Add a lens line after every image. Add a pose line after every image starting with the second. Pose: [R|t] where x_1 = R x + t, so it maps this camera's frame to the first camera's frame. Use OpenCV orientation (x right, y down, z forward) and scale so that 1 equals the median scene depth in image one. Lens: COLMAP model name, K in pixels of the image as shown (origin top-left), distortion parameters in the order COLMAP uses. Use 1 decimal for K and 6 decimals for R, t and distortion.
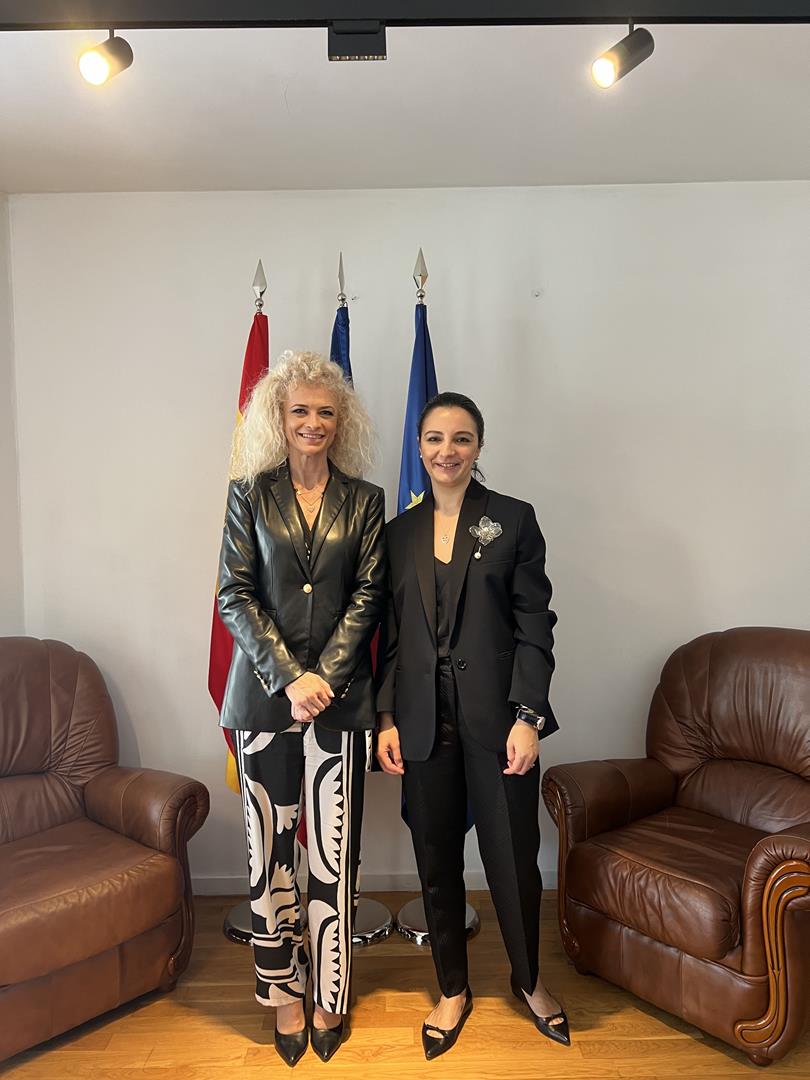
lens RADIAL K [[820.5, 0, 397.5], [0, 820.5, 533.4], [0, 0, 1]] dist [-0.023831, -0.010663]
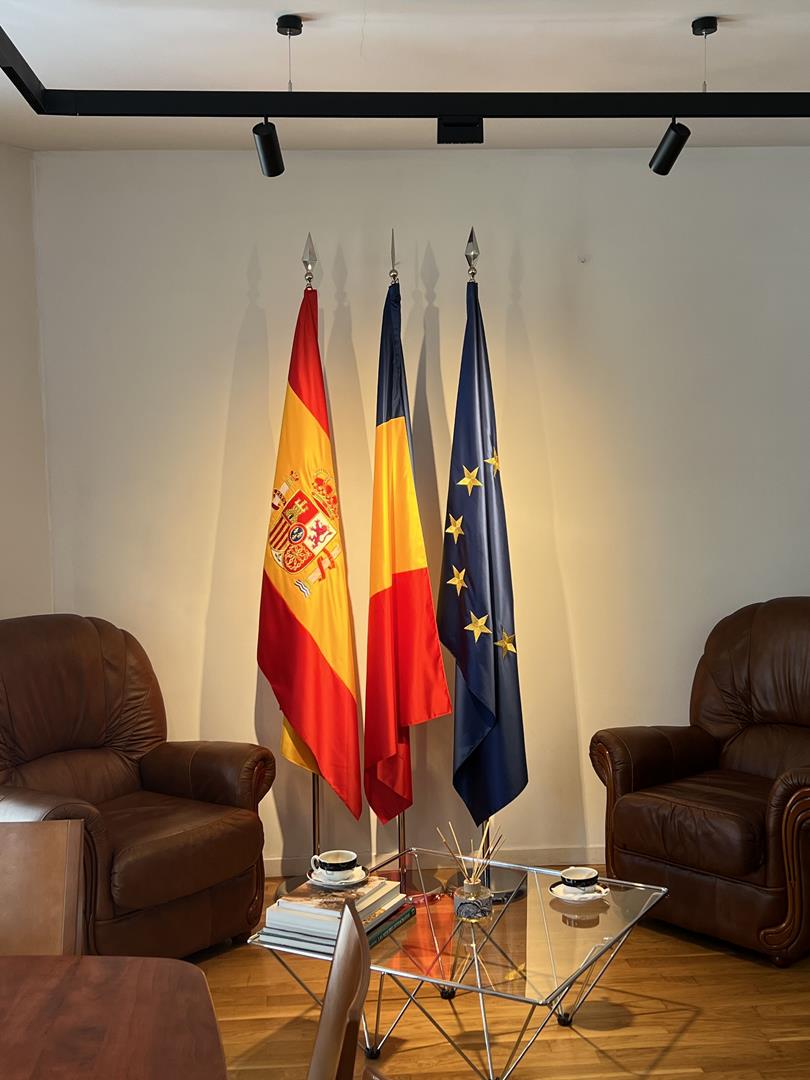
lens RADIAL K [[1261.7, 0, 409.4], [0, 1261.7, 542.2], [0, 0, 1]] dist [-0.030775, 0.000000]
pose [[0.998263, -0.006960, 0.058494, -0.172794], [0.004211, 0.998886, 0.046994, -0.038132], [-0.058756, -0.046666, 0.997181, -0.686367]]
